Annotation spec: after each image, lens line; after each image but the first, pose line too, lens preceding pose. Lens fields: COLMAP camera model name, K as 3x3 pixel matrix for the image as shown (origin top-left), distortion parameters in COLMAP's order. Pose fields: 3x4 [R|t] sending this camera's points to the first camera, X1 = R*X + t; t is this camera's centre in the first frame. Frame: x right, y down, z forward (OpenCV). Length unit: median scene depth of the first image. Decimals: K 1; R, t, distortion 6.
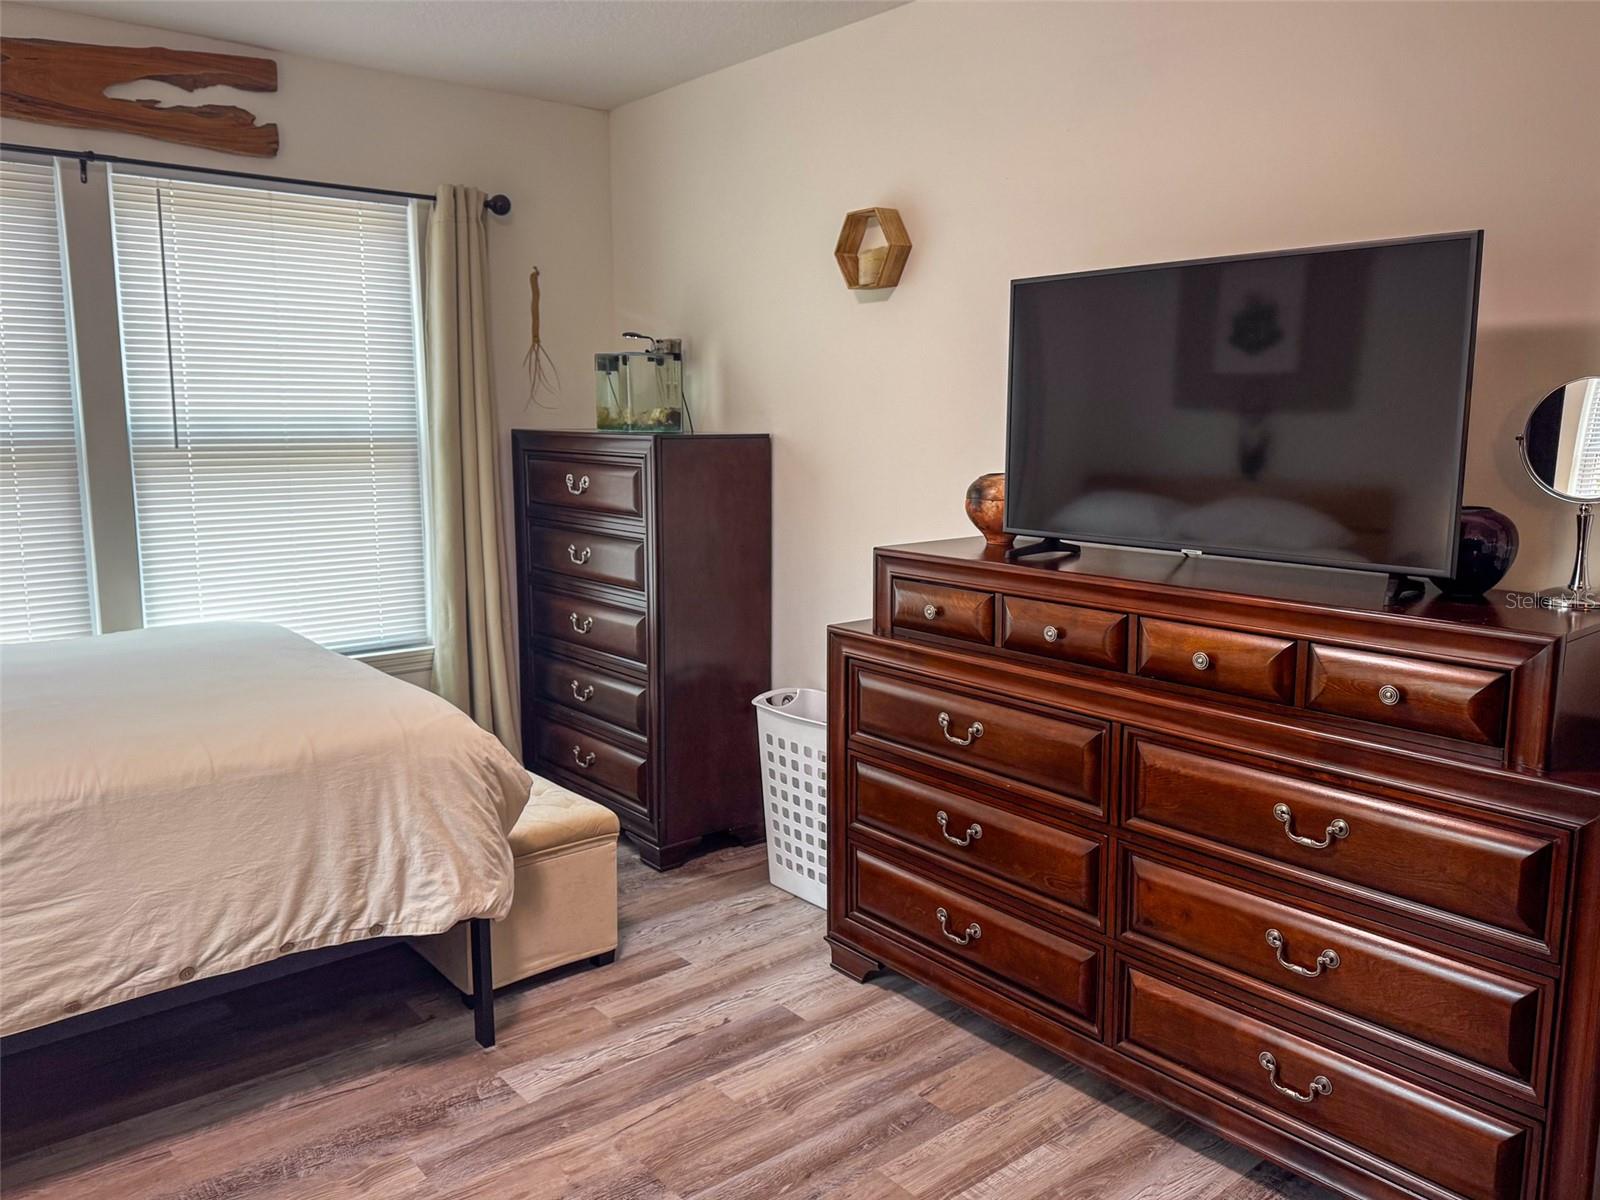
lens RADIAL K [[1234.8, 0, 799.8], [0, 1234.8, 574.0], [0, 0, 1]] dist [0.013921, -0.001463]
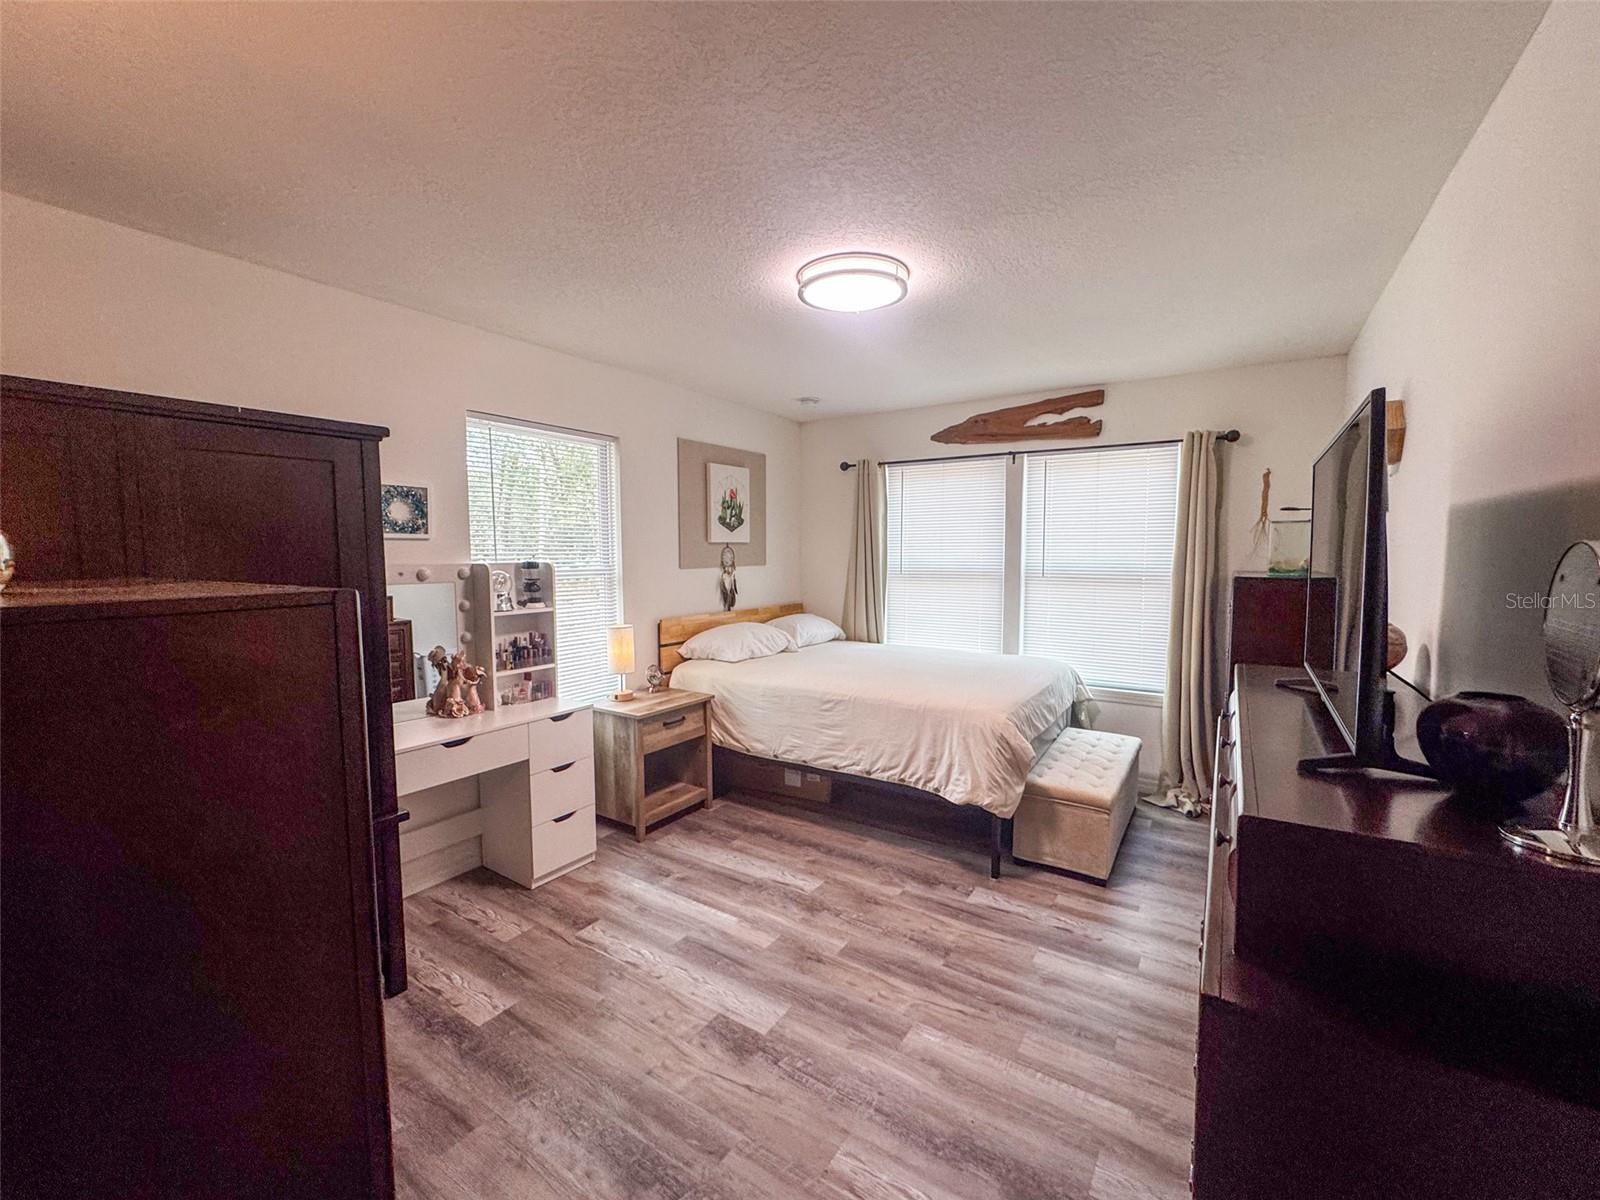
lens RADIAL K [[650.4, 0, 791.7], [0, 650.4, 602.3], [0, 0, 1]] dist [-0.001512, 0.000162]
pose [[0.284917, 0.063647, -0.956437, 0.680522], [-0.128513, 0.991321, 0.027685, -0.048986], [0.949898, 0.115027, 0.290623, 0.366808]]
